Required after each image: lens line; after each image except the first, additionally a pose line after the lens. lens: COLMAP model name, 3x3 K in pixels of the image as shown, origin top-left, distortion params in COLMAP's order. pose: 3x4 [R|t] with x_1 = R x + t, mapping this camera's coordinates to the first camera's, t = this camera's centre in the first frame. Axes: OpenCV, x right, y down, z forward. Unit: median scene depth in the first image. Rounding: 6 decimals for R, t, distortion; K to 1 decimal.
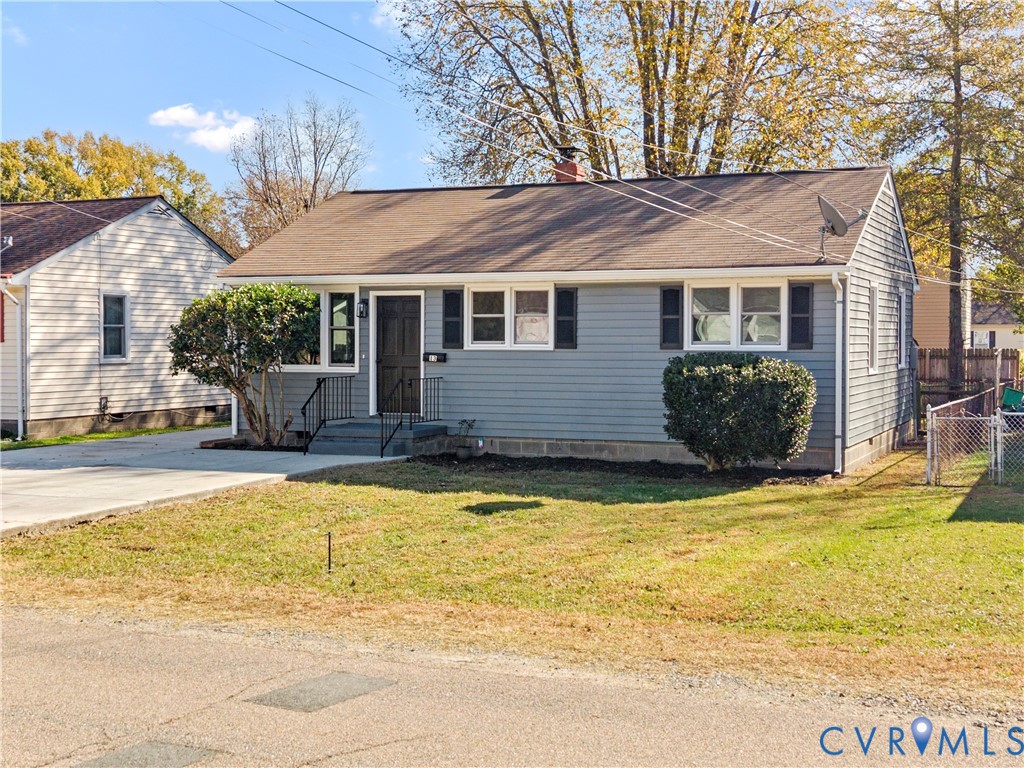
lens RADIAL K [[1396.8, 0, 510.2], [0, 1396.8, 365.4], [0, 0, 1]] dist [0.233554, -0.799377]
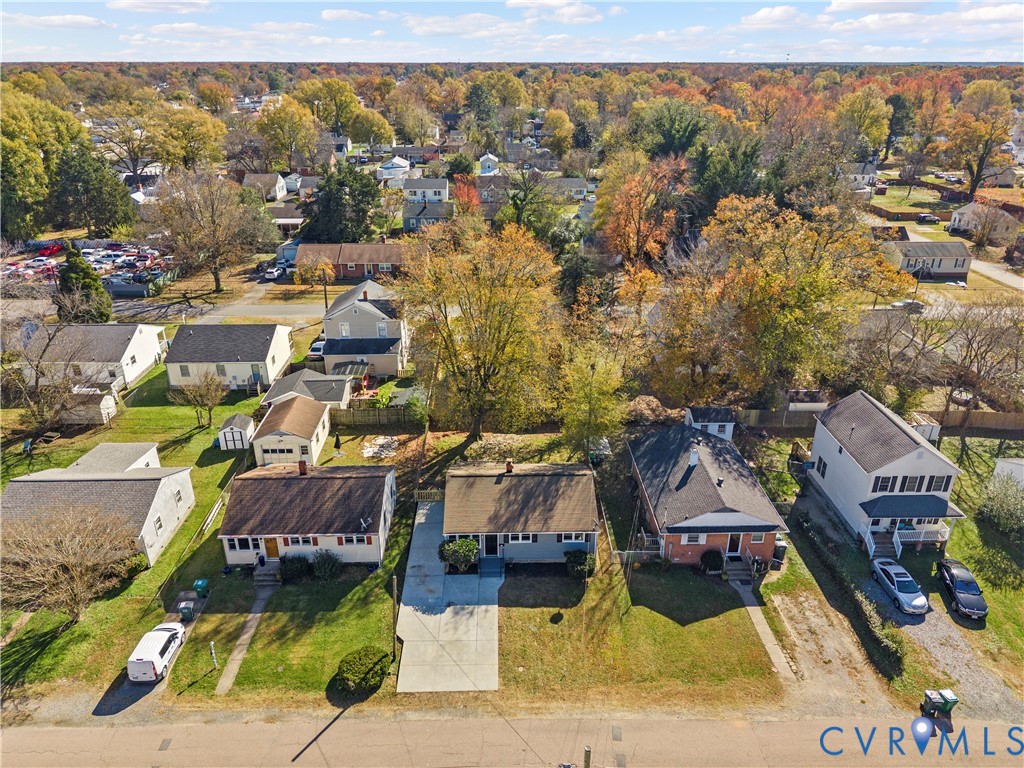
lens RADIAL K [[699.8, 0, 512.0], [0, 699.8, 384.0], [0, 0, 1]] dist [0.092408, -0.158191]
pose [[0.912266, -0.173846, 0.370876, -0.748685], [0.010519, 0.915105, 0.403078, -1.342386], [-0.409464, -0.363813, 0.836648, -0.628331]]
